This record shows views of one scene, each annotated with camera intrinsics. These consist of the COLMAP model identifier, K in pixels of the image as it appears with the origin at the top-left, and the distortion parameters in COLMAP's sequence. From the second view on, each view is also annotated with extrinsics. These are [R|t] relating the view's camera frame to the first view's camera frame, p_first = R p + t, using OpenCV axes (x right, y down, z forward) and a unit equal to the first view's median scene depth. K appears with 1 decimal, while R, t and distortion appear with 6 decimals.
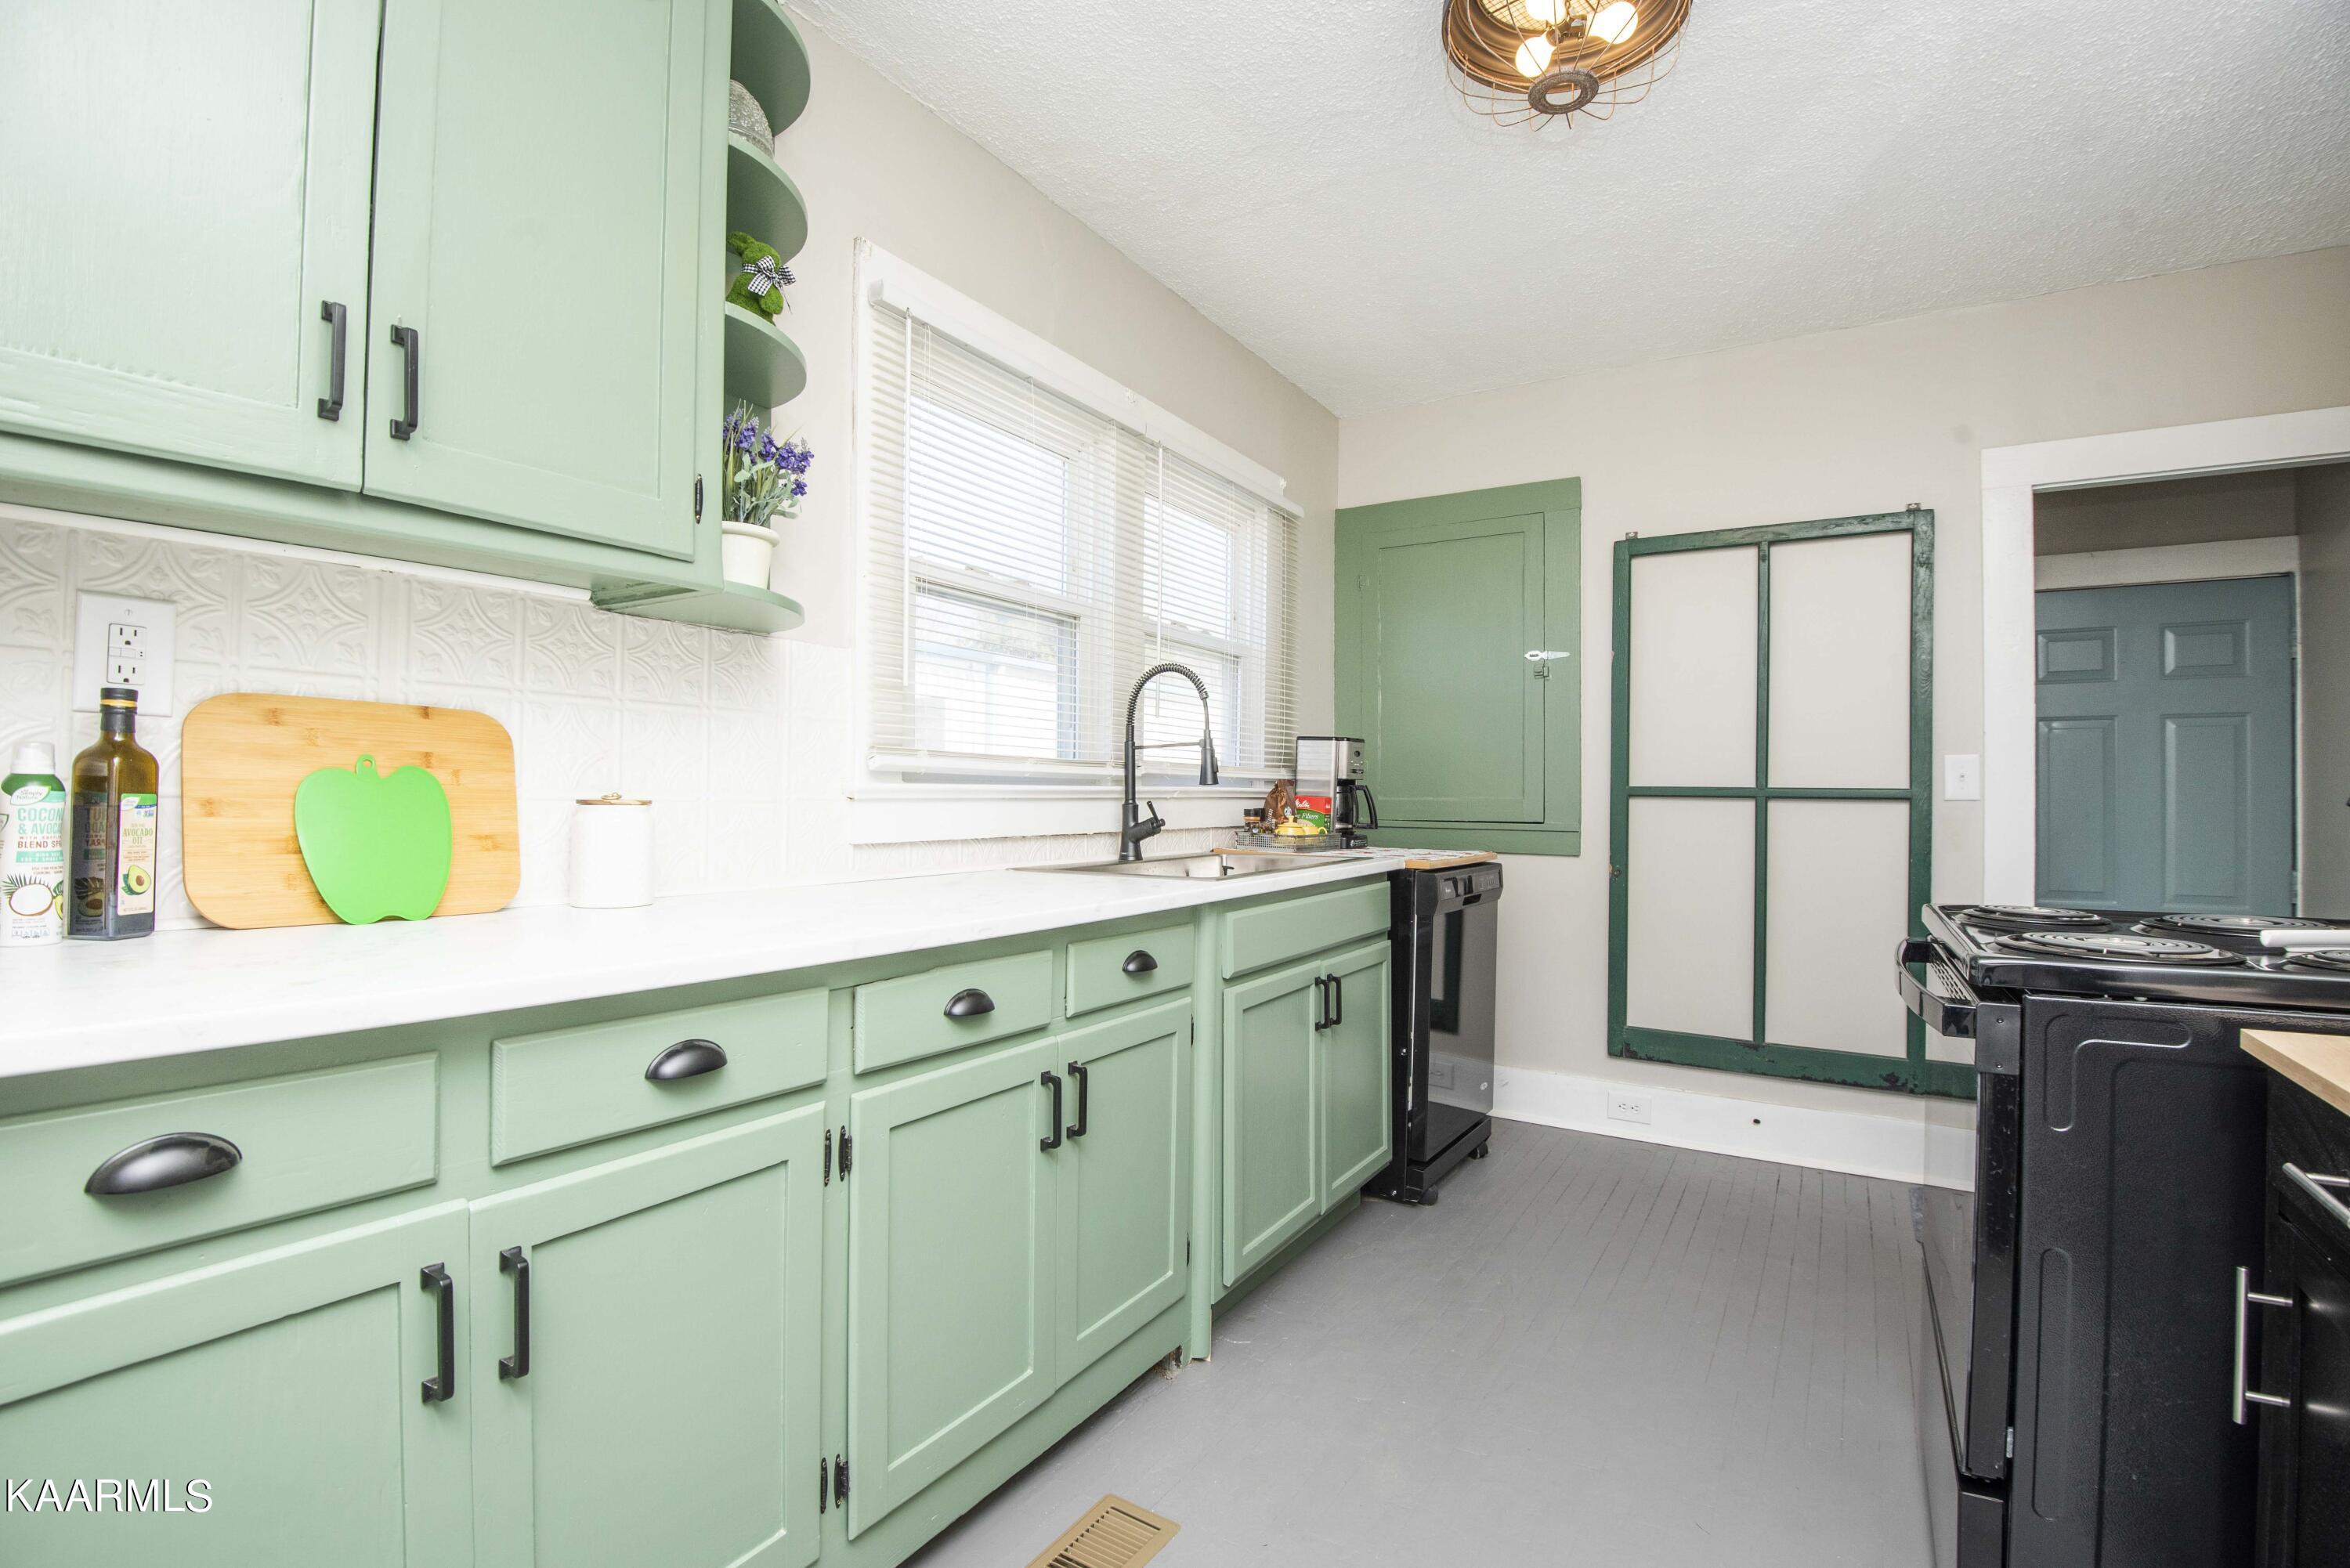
lens RADIAL K [[1066.6, 0, 1208.0], [0, 1066.6, 779.2], [0, 0, 1]] dist [-0.027439, -0.019615]
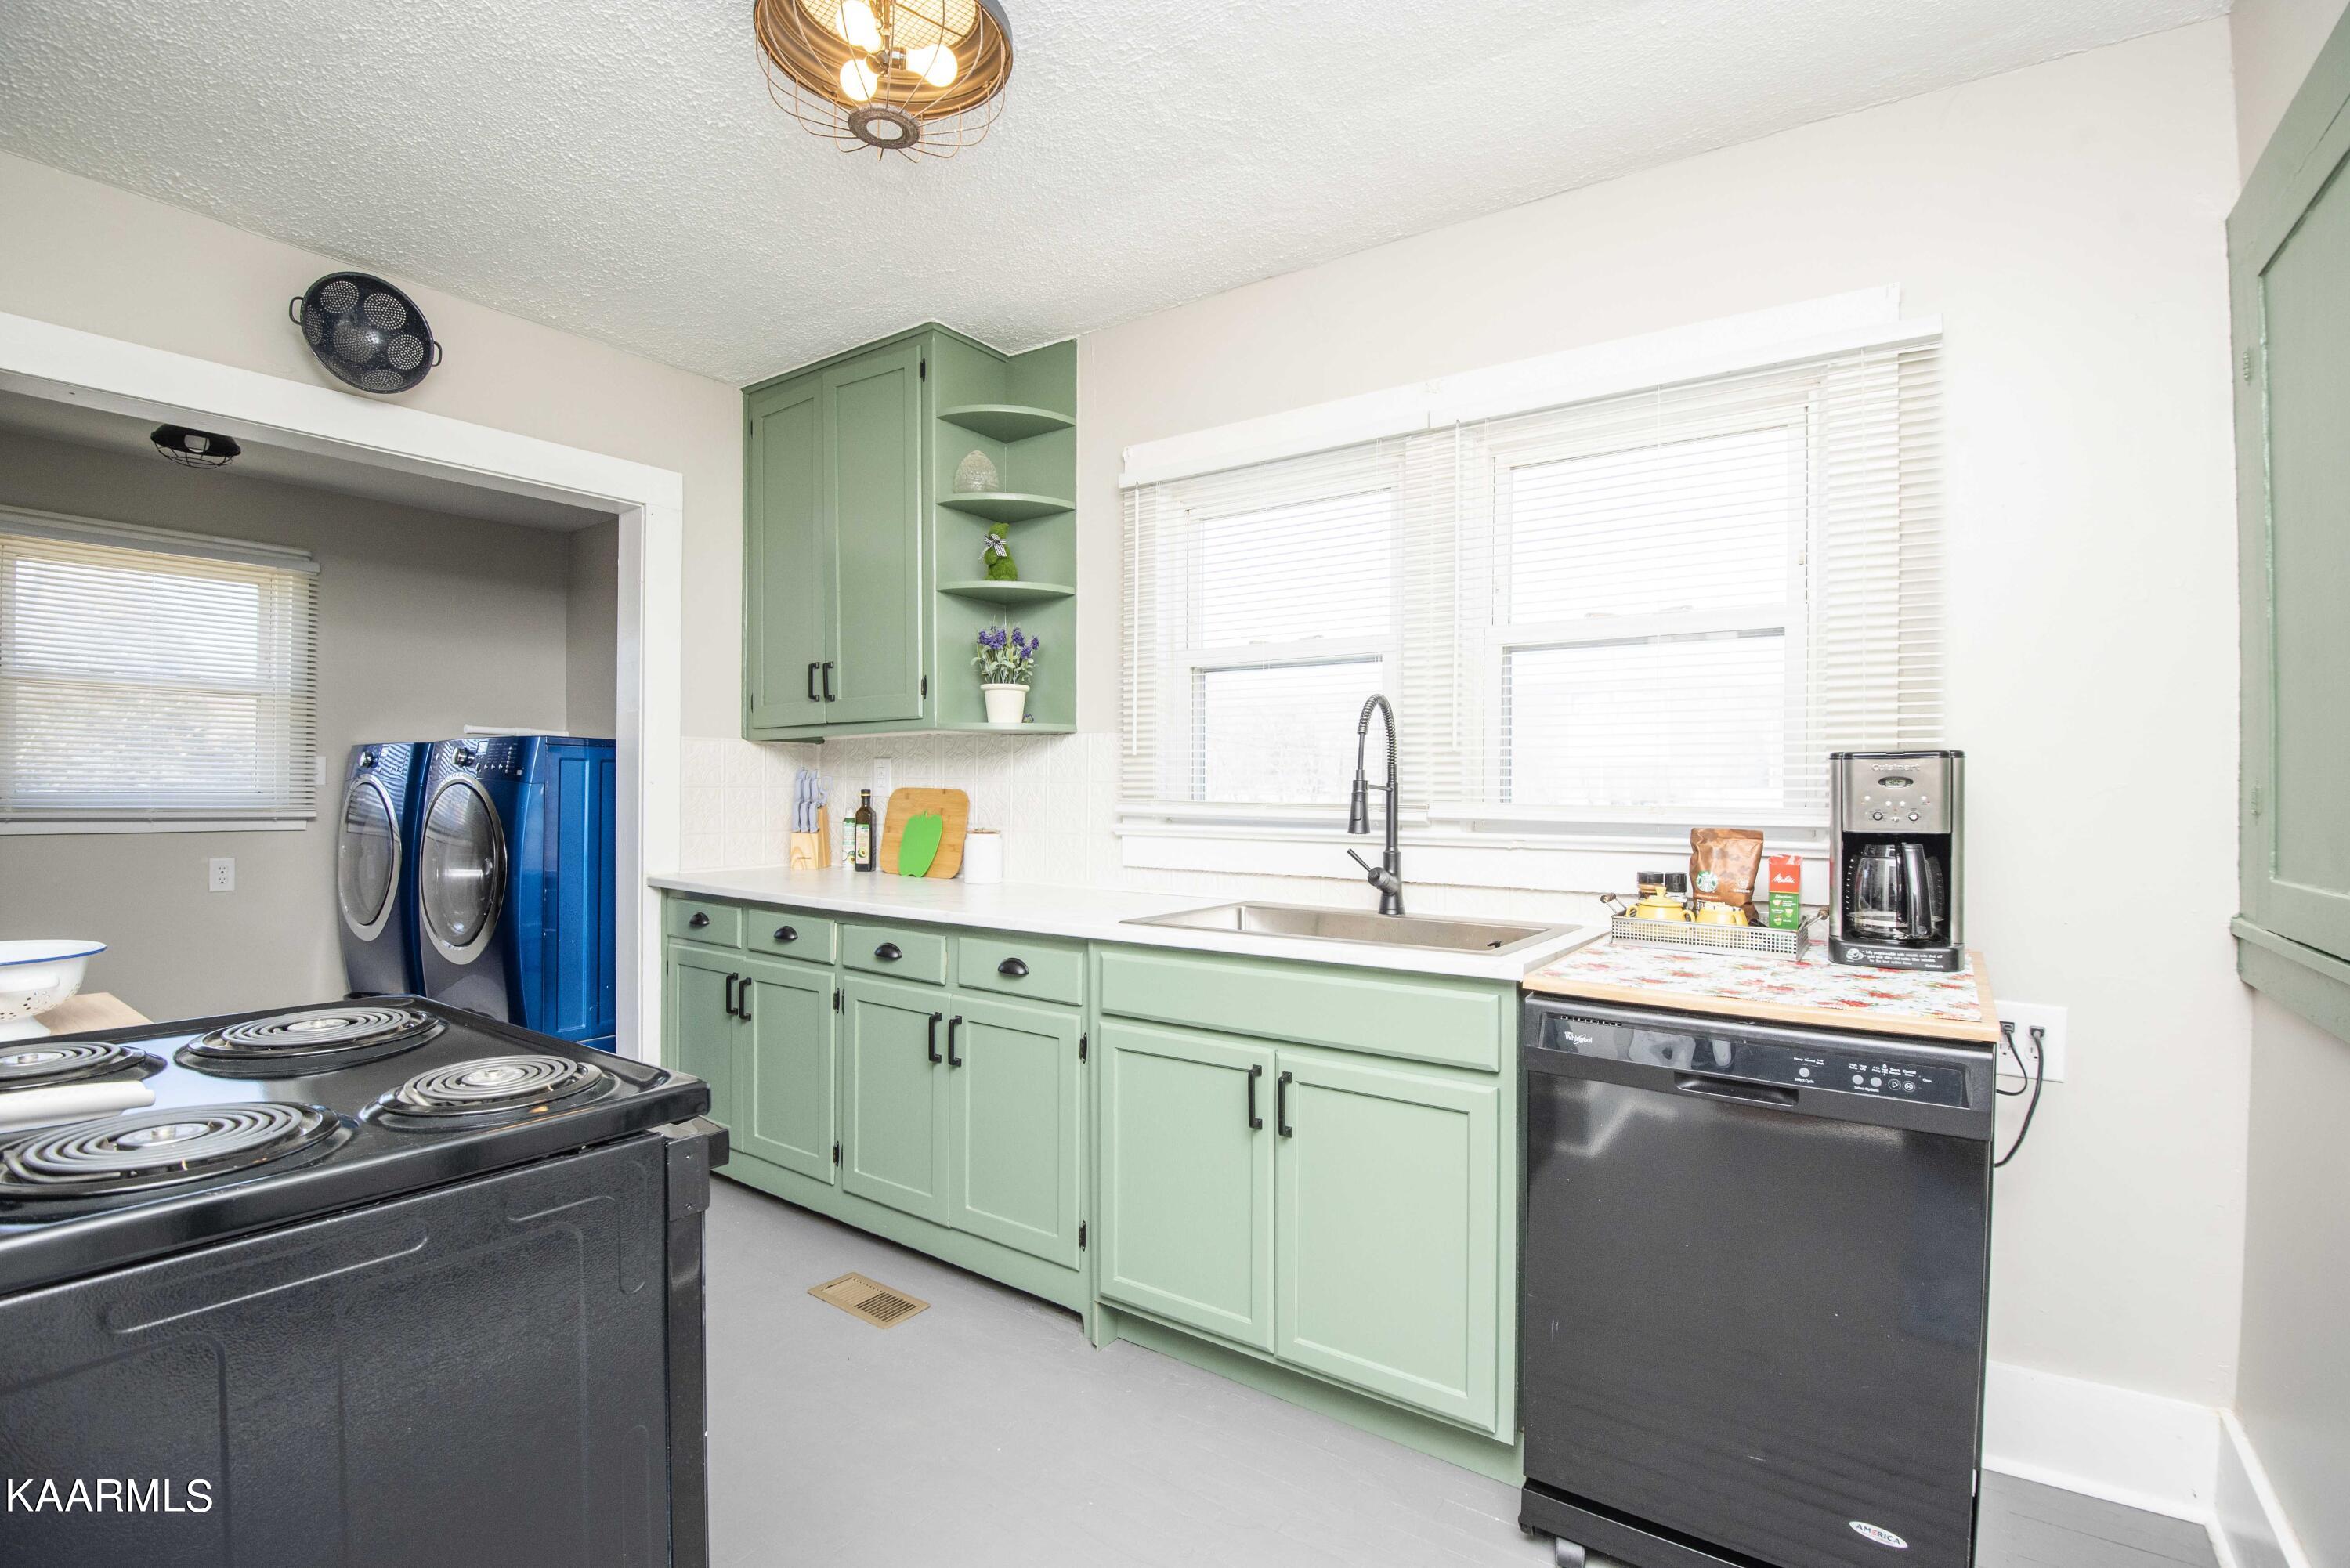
lens RADIAL K [[1063.9, 0, 1175.0], [0, 1063.9, 784.0], [0, 0, 1]] dist [-0.074033, 0.000124]
pose [[-0.074481, -0.005116, -0.997209, 1.544182], [0.013212, 0.999894, -0.006117, -0.056598], [0.997135, -0.013631, -0.074405, 1.635900]]
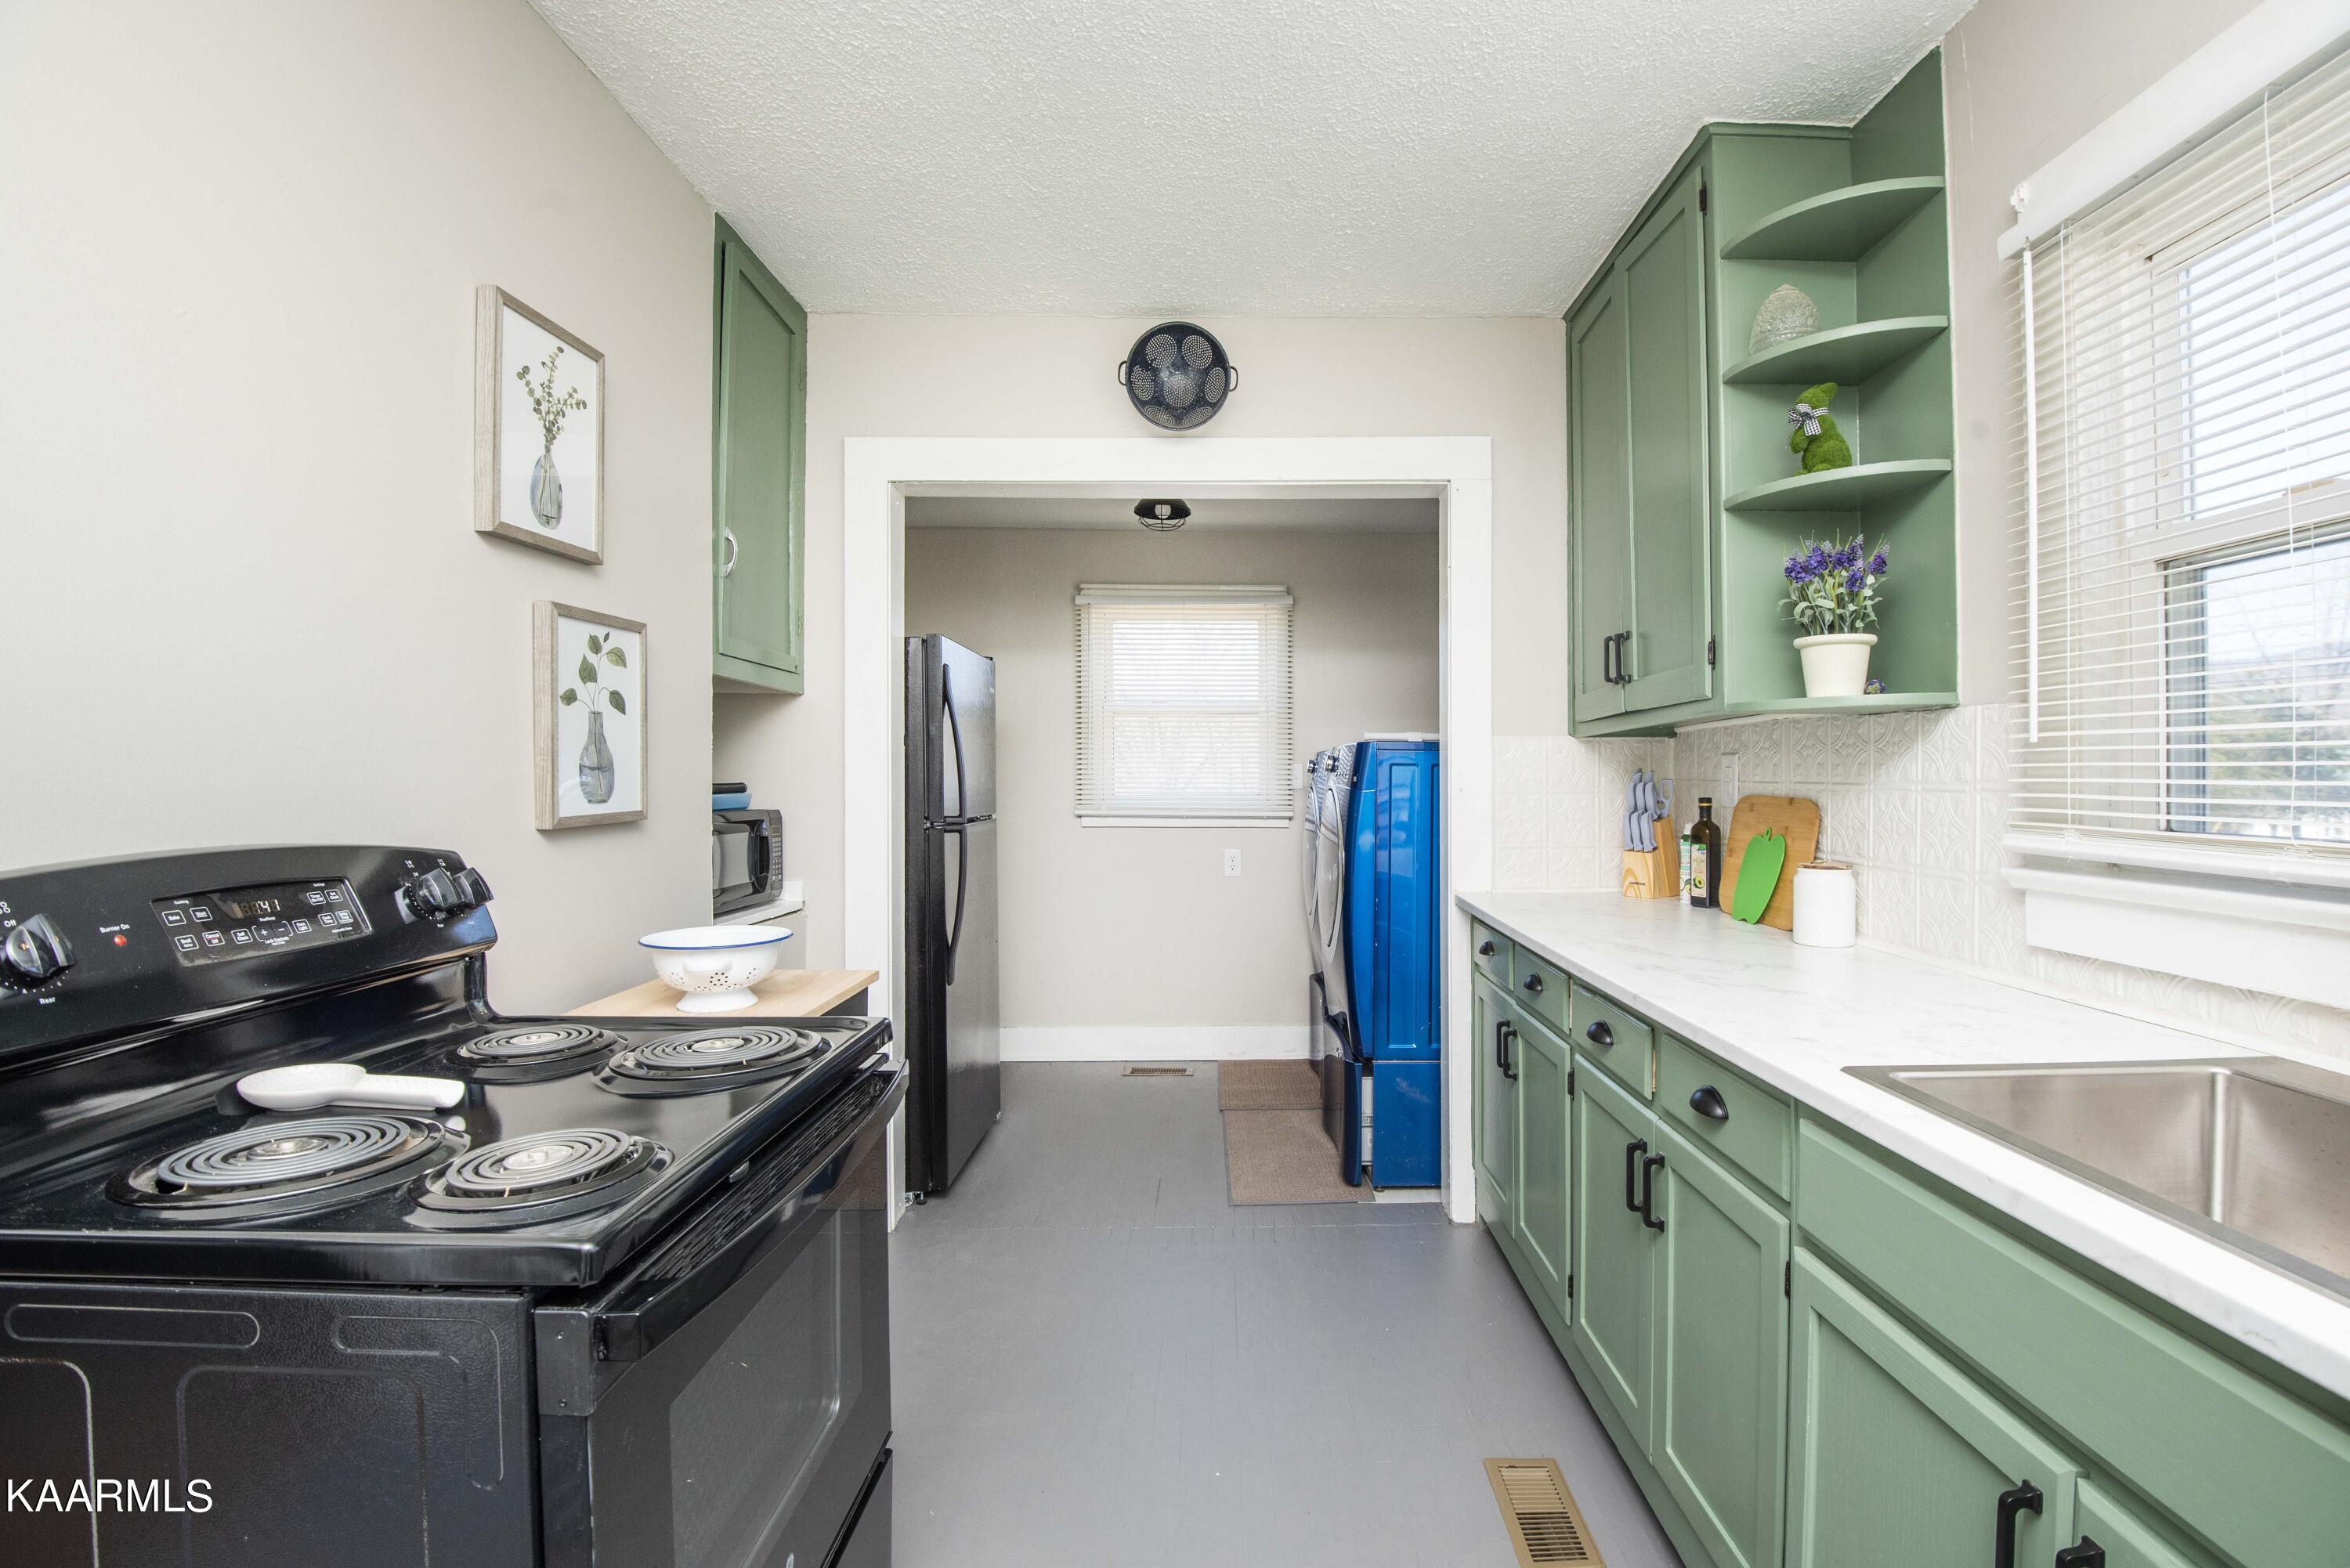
lens RADIAL K [[1066.6, 0, 1208.0], [0, 1066.6, 779.2], [0, 0, 1]] dist [-0.027439, -0.019615]
pose [[-0.861646, -0.001356, -0.507508, 0.832089], [0.009223, 0.999789, -0.018329, -0.074237], [0.507426, -0.020474, -0.861452, 1.878375]]
